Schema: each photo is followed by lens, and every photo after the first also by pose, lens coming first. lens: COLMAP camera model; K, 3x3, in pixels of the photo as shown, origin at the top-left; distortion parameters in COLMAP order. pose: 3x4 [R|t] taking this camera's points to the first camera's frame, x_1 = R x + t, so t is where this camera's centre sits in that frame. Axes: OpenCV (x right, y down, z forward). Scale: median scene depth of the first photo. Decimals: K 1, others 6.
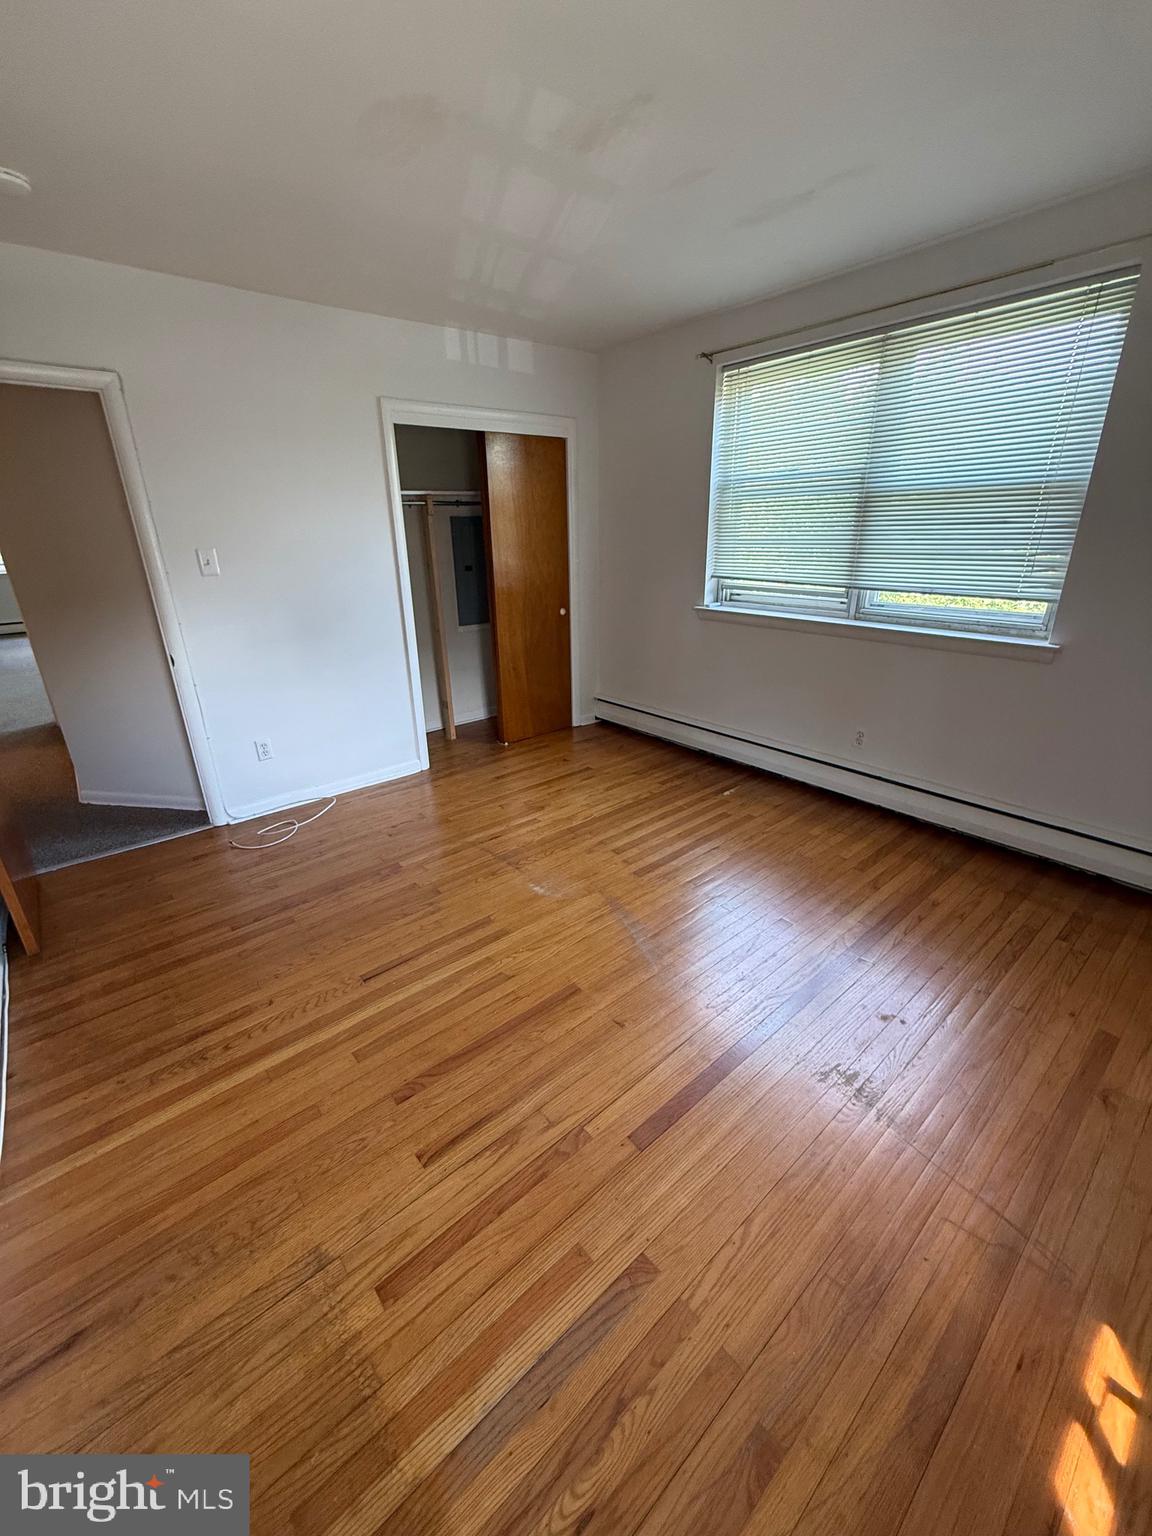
lens RADIAL K [[616.1, 0, 582.9], [0, 616.1, 767.5], [0, 0, 1]] dist [-0.000498, 0.000126]
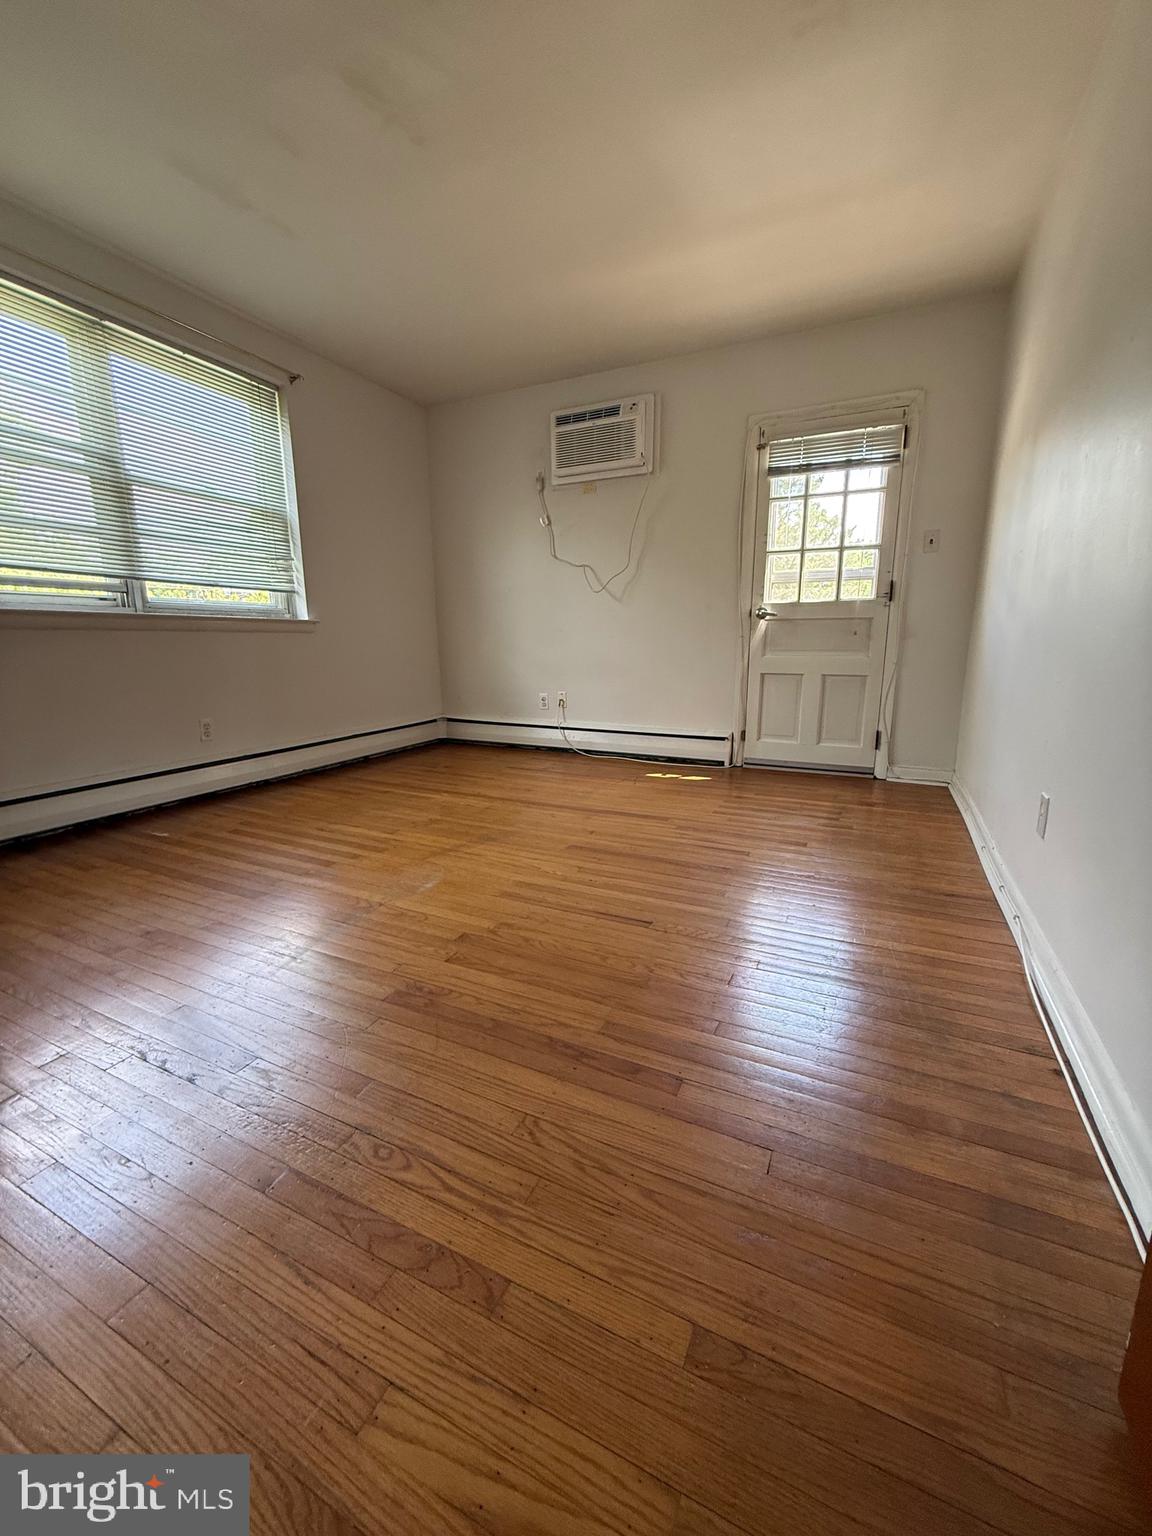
lens RADIAL K [[616.1, 0, 579.5], [0, 616.1, 770.4], [0, 0, 1]] dist [-0.000498, 0.000126]
pose [[-0.409417, -0.165747, 0.897166, -0.771784], [0.346984, 0.881177, 0.321137, -0.113079], [-0.843789, 0.442781, -0.303257, 0.914940]]
